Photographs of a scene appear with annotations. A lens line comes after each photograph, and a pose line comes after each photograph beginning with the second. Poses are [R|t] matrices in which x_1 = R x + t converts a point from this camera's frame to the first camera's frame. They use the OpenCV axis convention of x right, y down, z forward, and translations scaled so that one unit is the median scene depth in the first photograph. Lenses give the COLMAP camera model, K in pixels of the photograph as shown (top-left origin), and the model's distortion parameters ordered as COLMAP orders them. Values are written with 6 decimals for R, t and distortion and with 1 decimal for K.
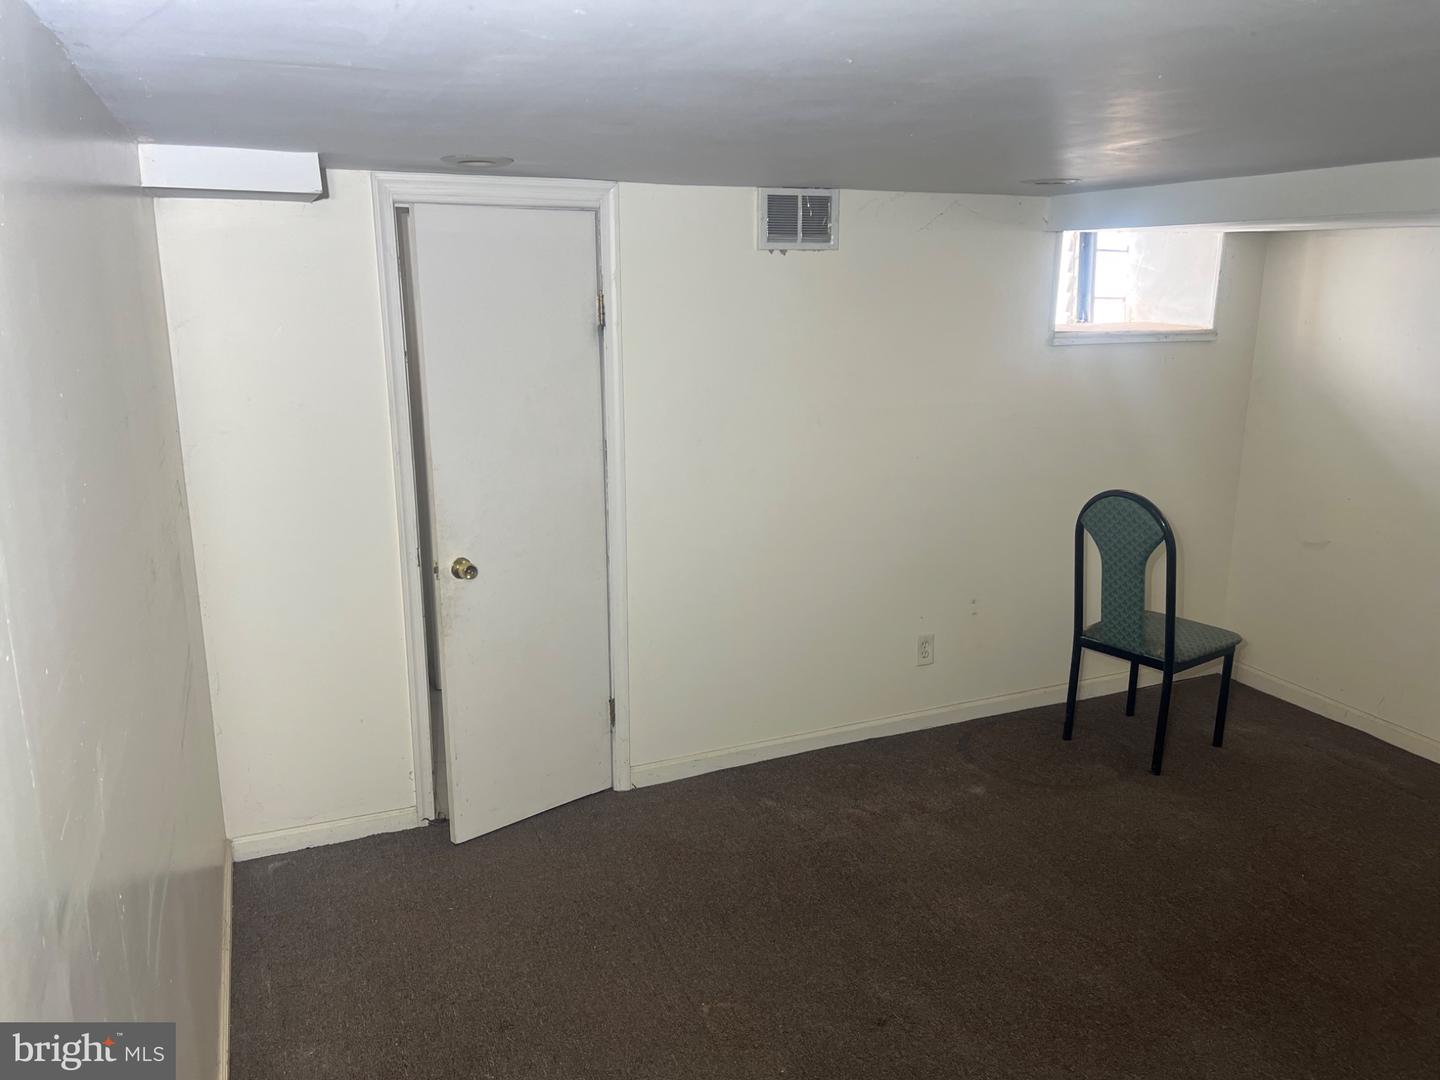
lens RADIAL K [[1085.4, 0, 715.6], [0, 1085.4, 537.1], [0, 0, 1]] dist [0.028245, -0.027381]
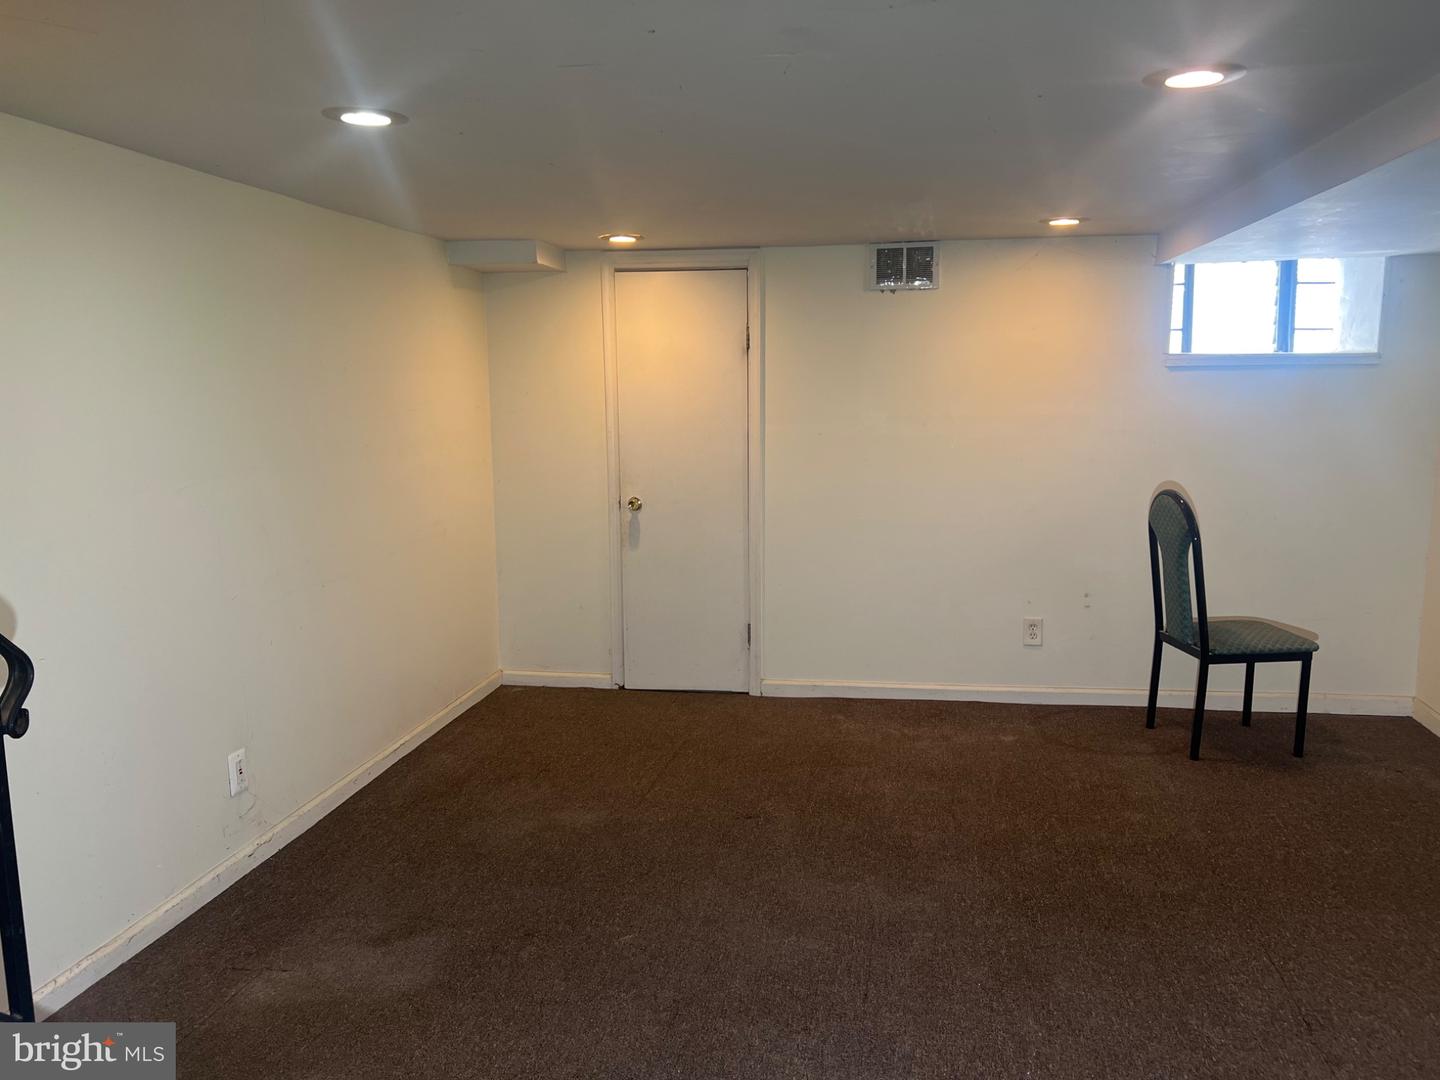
lens RADIAL K [[1085.4, 0, 721.6], [0, 1085.4, 535.6], [0, 0, 1]] dist [0.028245, -0.027381]
pose [[0.839802, 0.072147, -0.538078, 0.545818], [-0.117282, 0.991836, -0.050059, 0.102896], [0.530074, 0.105146, 0.841407, -0.149665]]
